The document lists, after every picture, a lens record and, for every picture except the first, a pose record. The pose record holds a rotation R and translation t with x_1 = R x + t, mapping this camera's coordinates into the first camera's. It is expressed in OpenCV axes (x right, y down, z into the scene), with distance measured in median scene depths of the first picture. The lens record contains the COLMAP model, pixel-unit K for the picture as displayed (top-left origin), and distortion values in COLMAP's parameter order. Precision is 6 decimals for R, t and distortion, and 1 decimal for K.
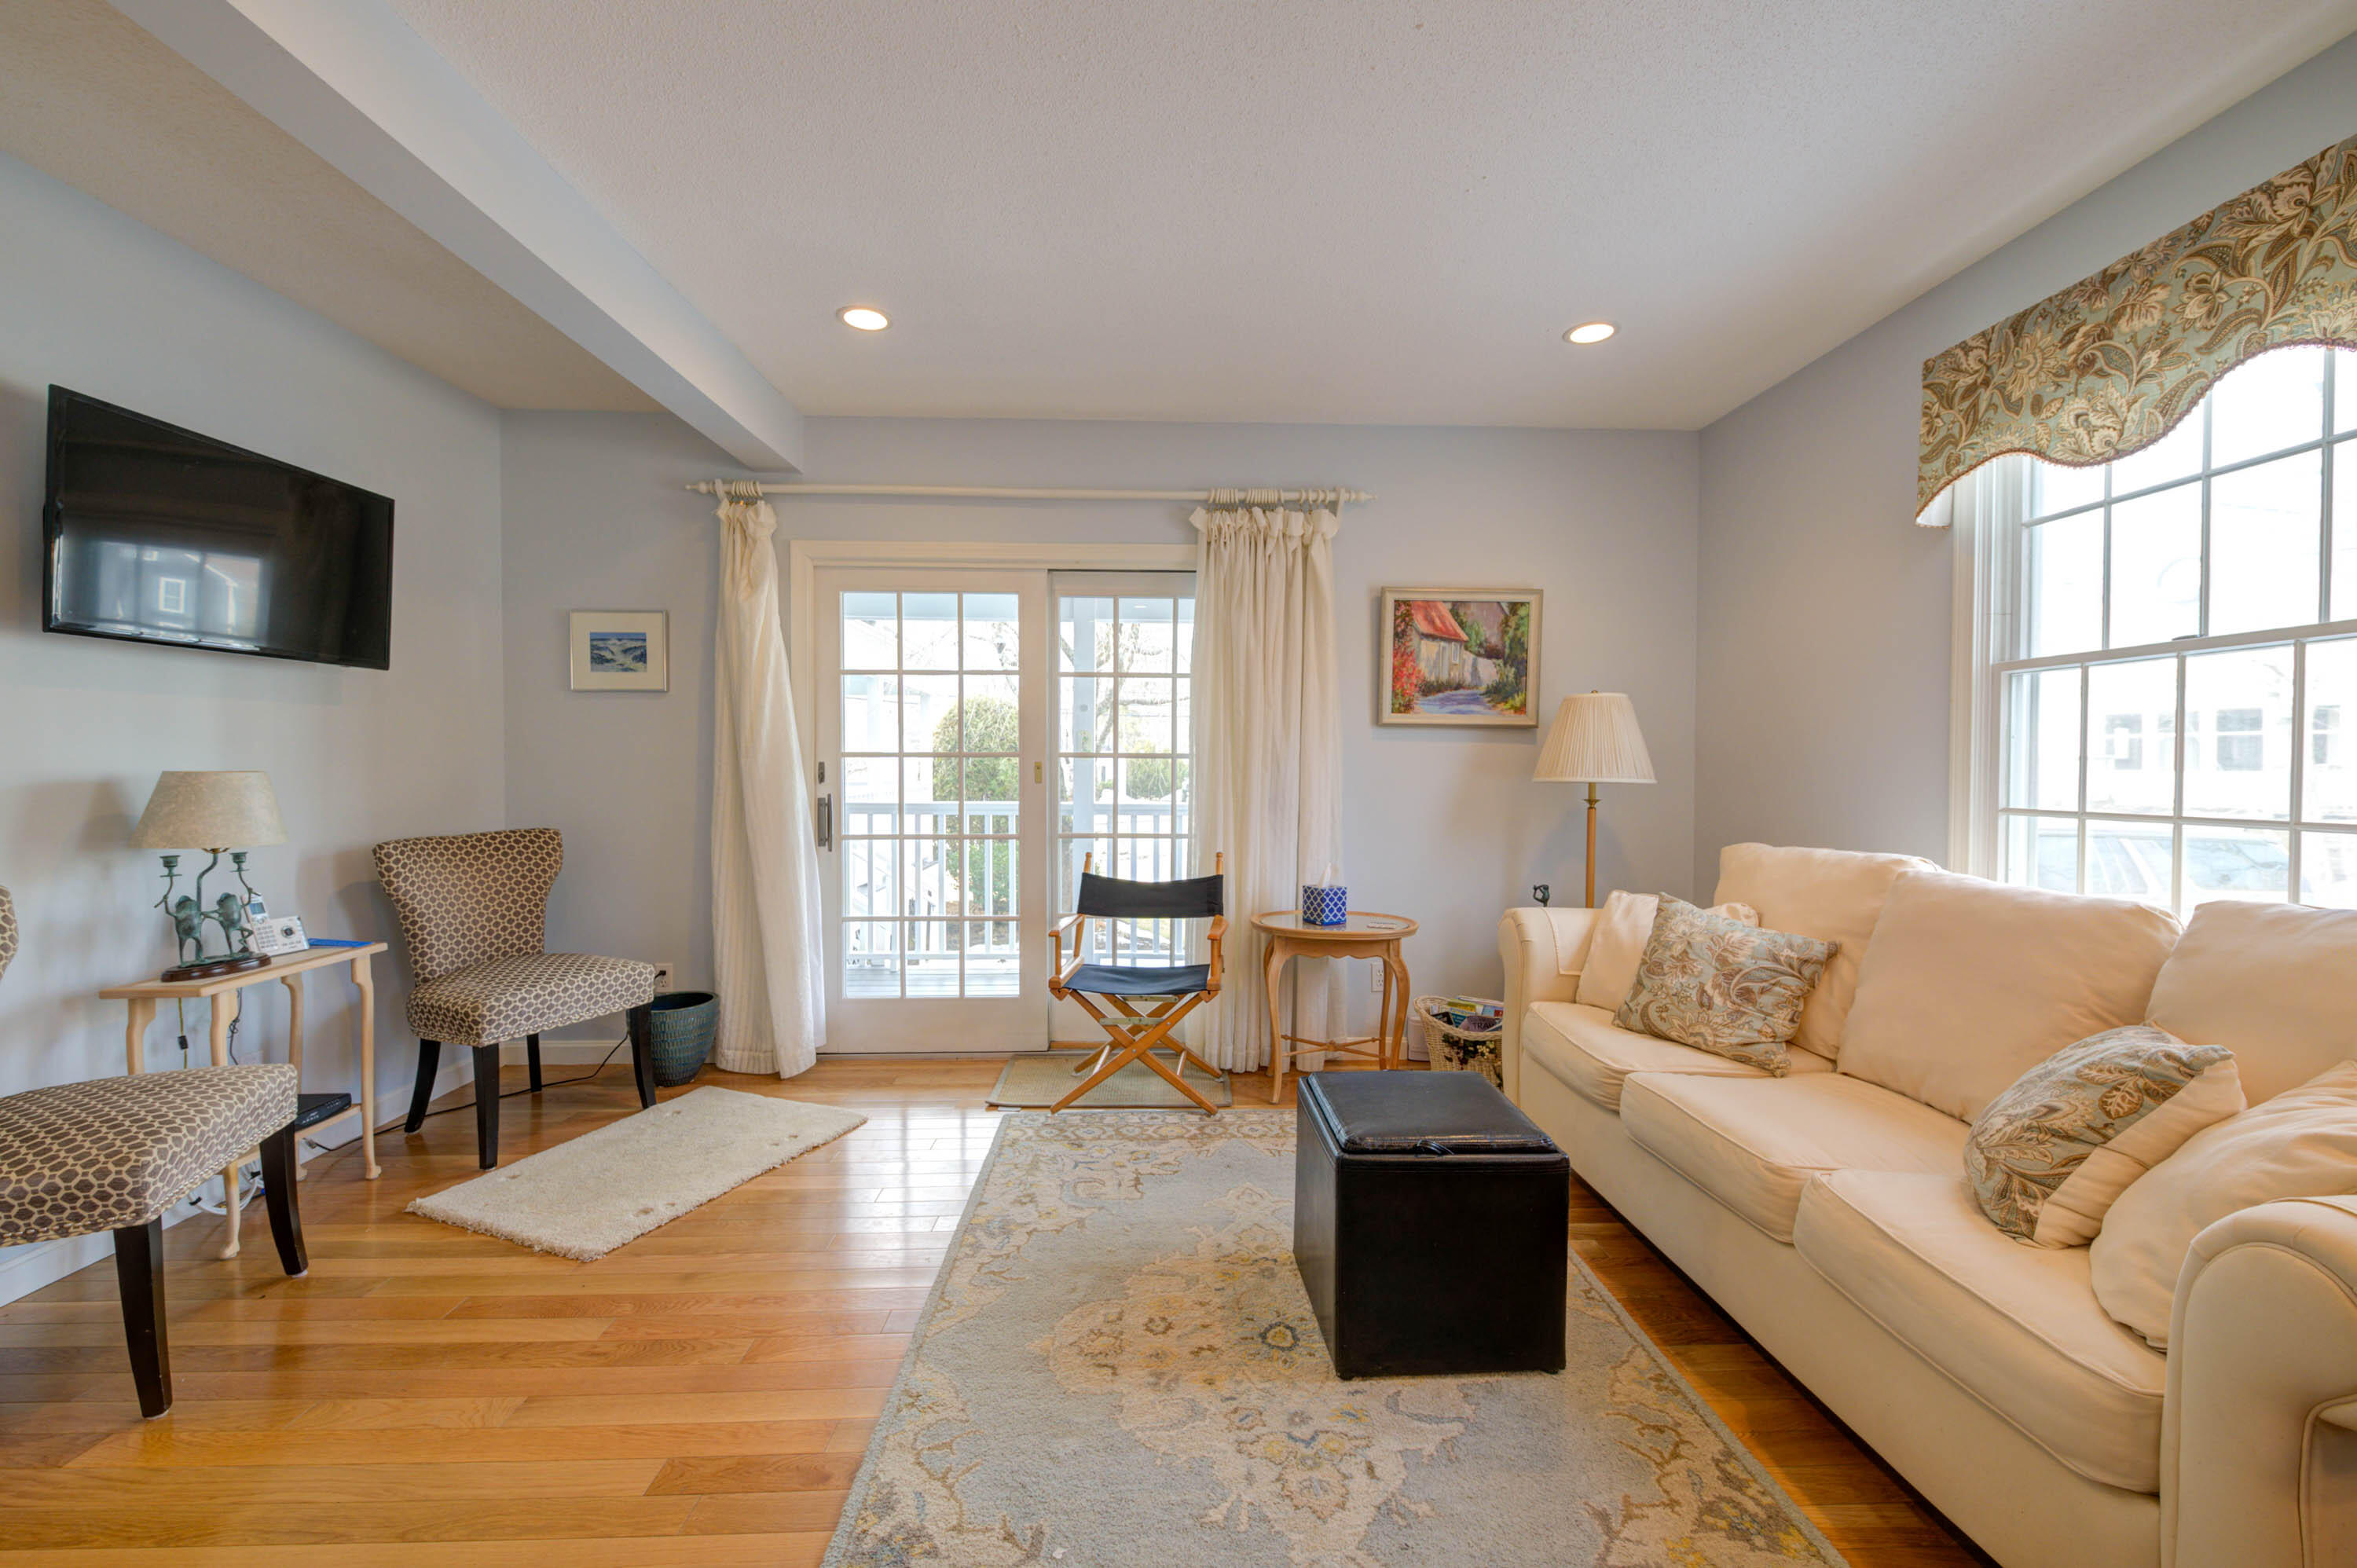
lens RADIAL K [[929.3, 0, 1177.9], [0, 929.3, 777.8], [0, 0, 1]] dist [0.000266, -0.001805]
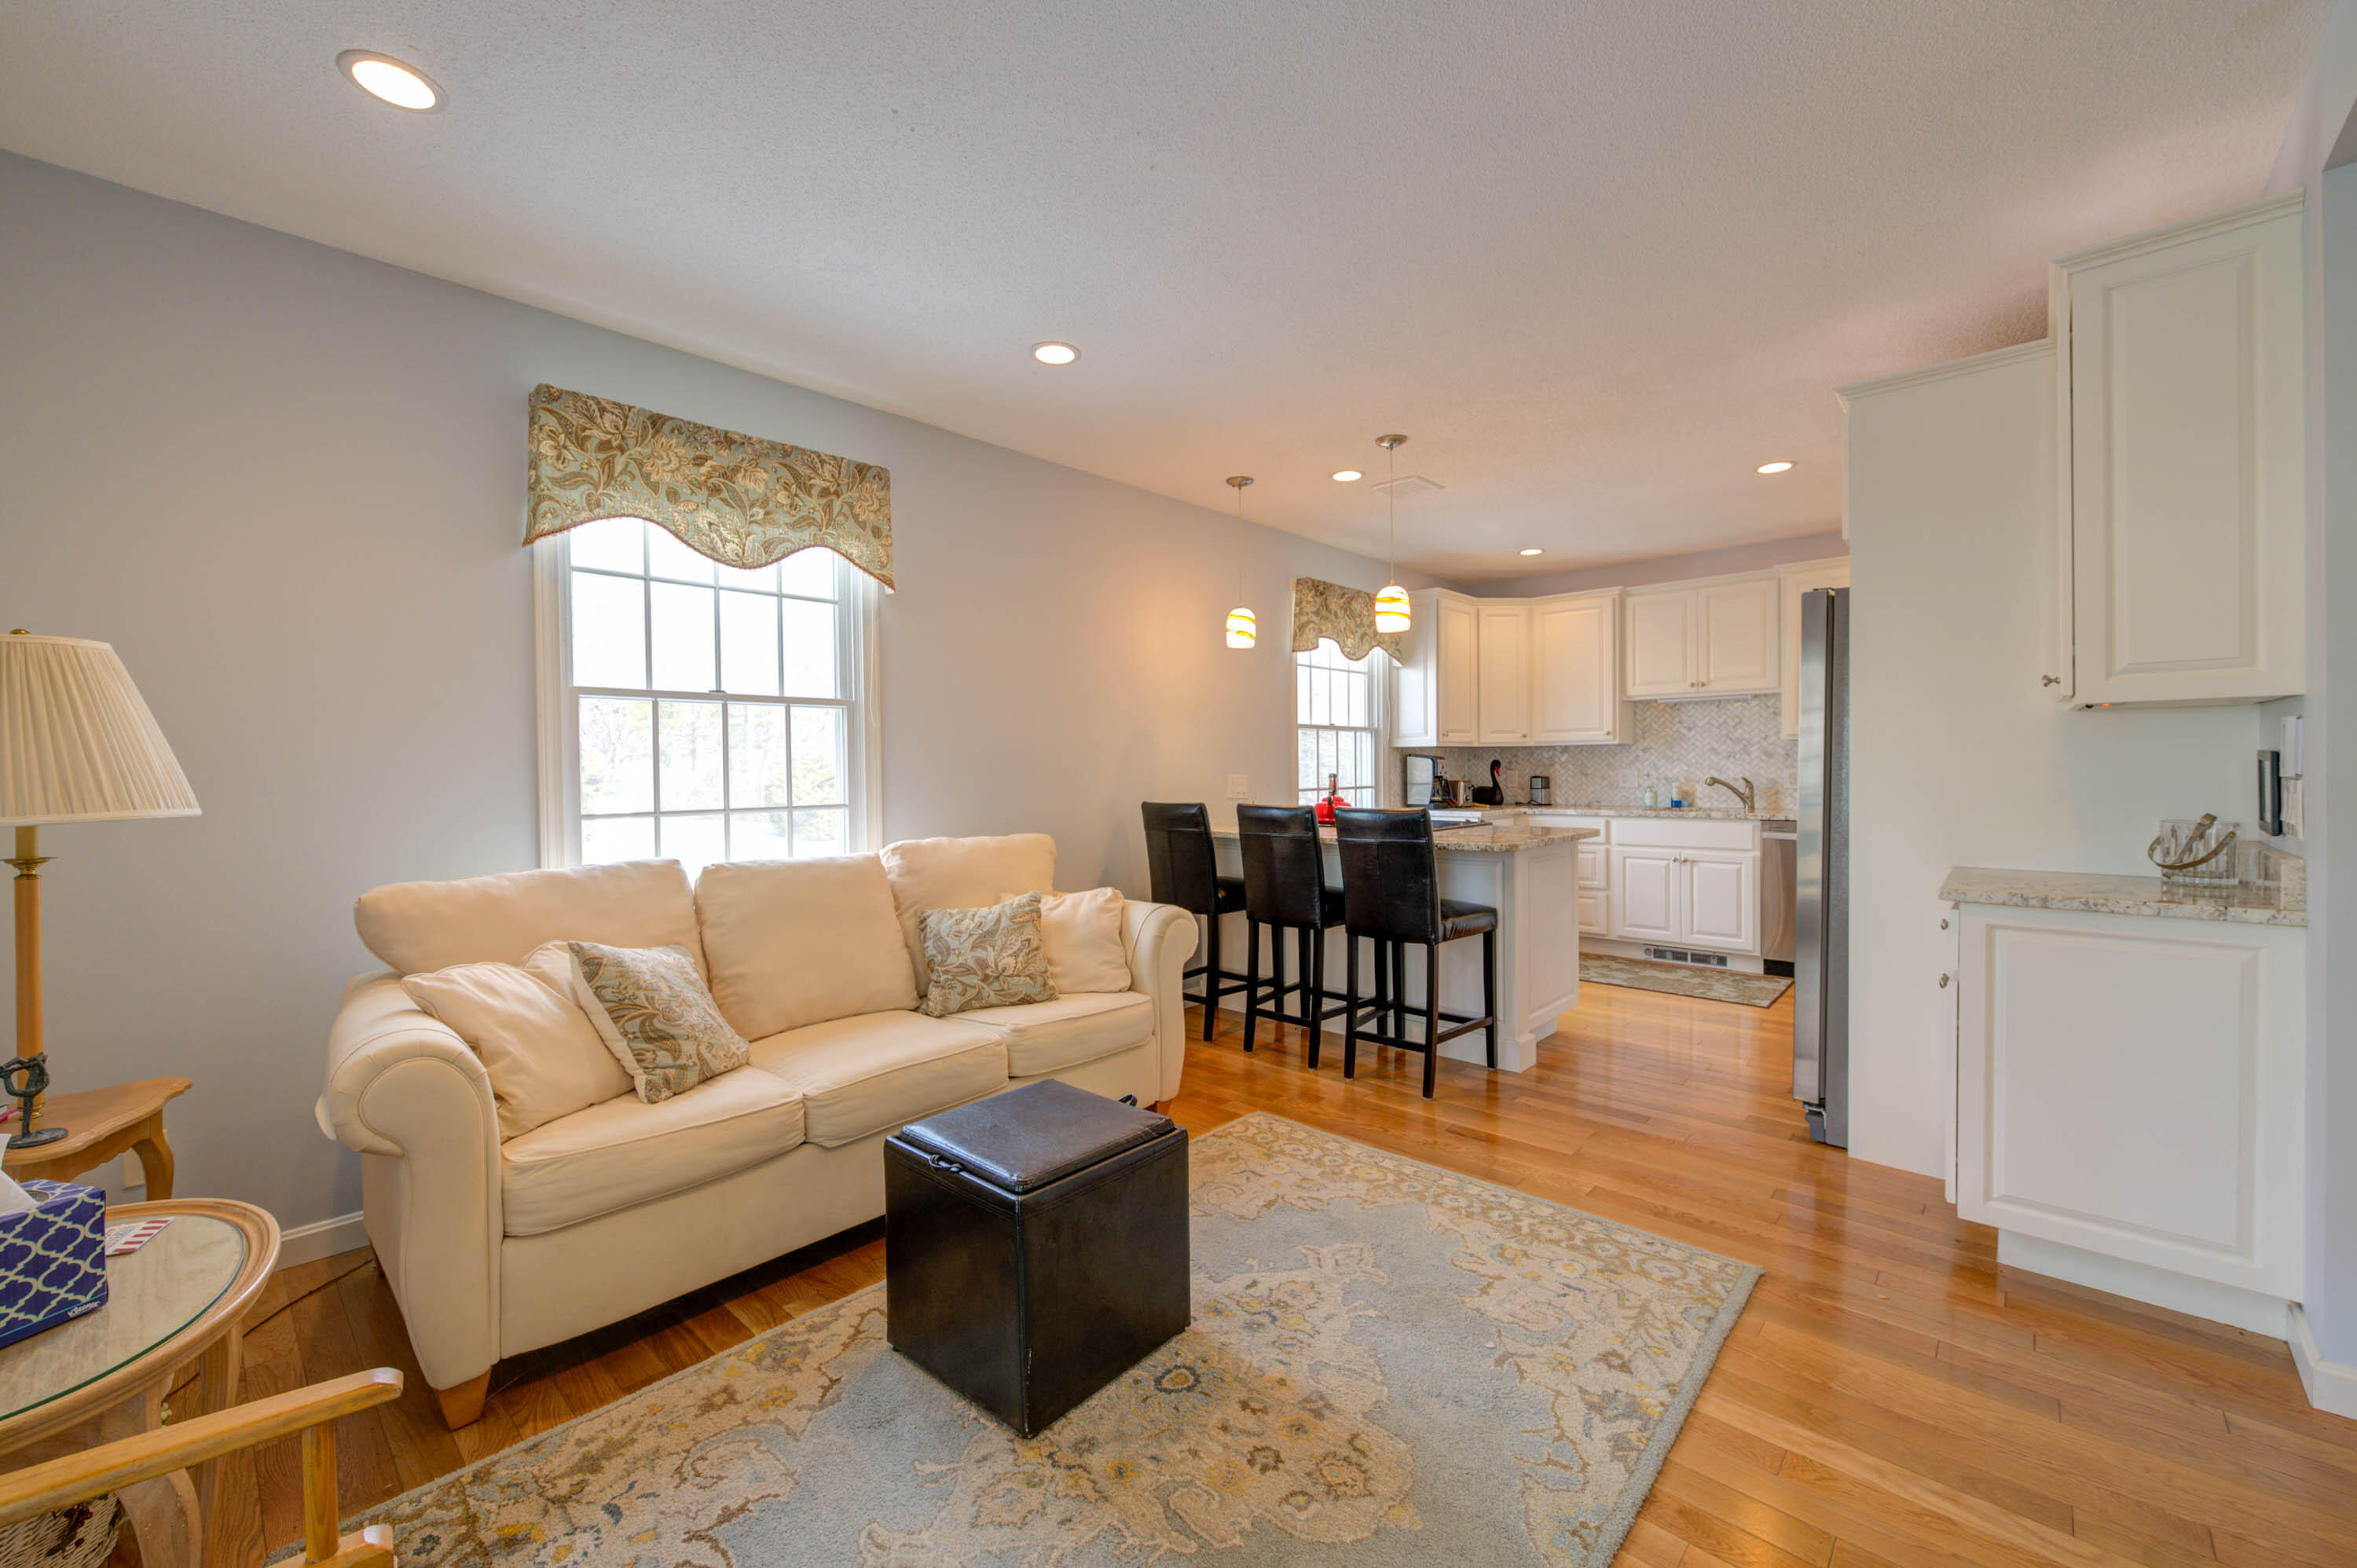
lens RADIAL K [[929.3, 0, 1180.2], [0, 929.3, 779.8], [0, 0, 1]] dist [0.000266, -0.001805]
pose [[-0.713738, -0.006784, 0.700380, -0.329206], [0.016217, 0.999525, 0.026208, -0.021567], [-0.700225, 0.030064, -0.713289, 0.988089]]
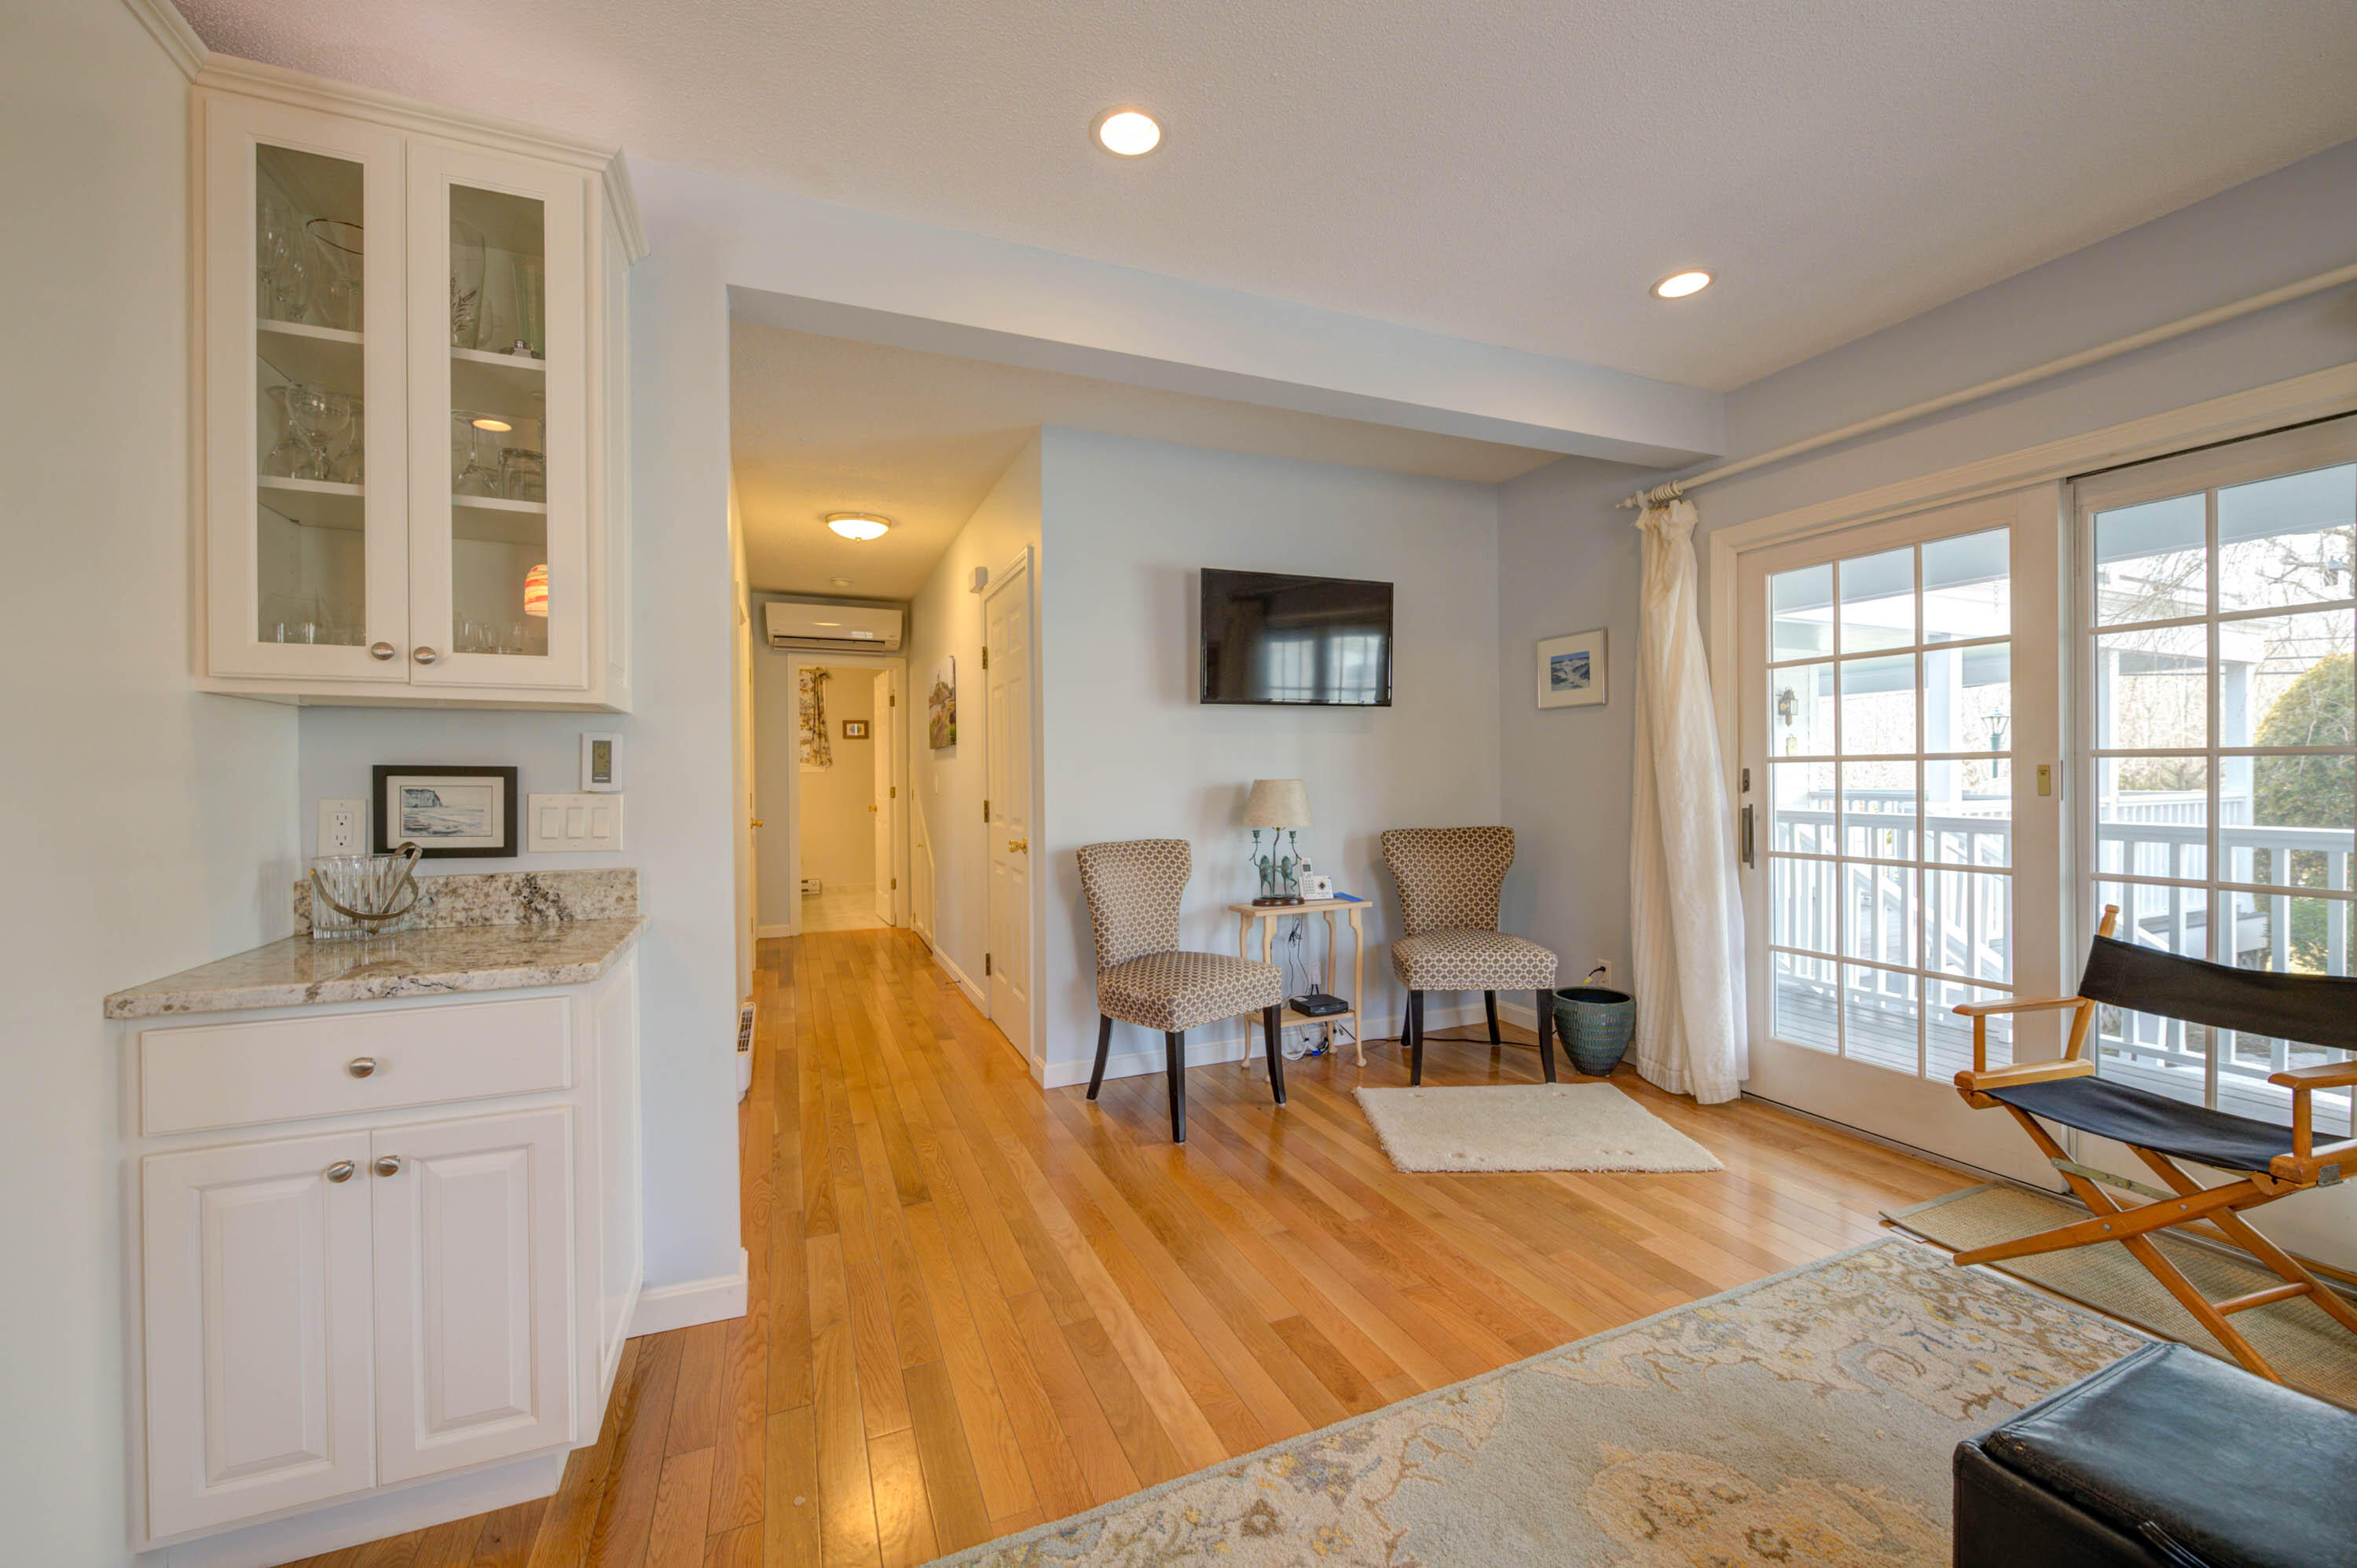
lens RADIAL K [[929.3, 0, 1185.9], [0, 929.3, 781.9], [0, 0, 1]] dist [0.000266, -0.001805]
pose [[0.369038, 0.002648, -0.929410, 0.294714], [-0.004282, 0.999990, 0.001149, -0.003275], [0.929404, 0.003556, 0.369046, 0.186599]]
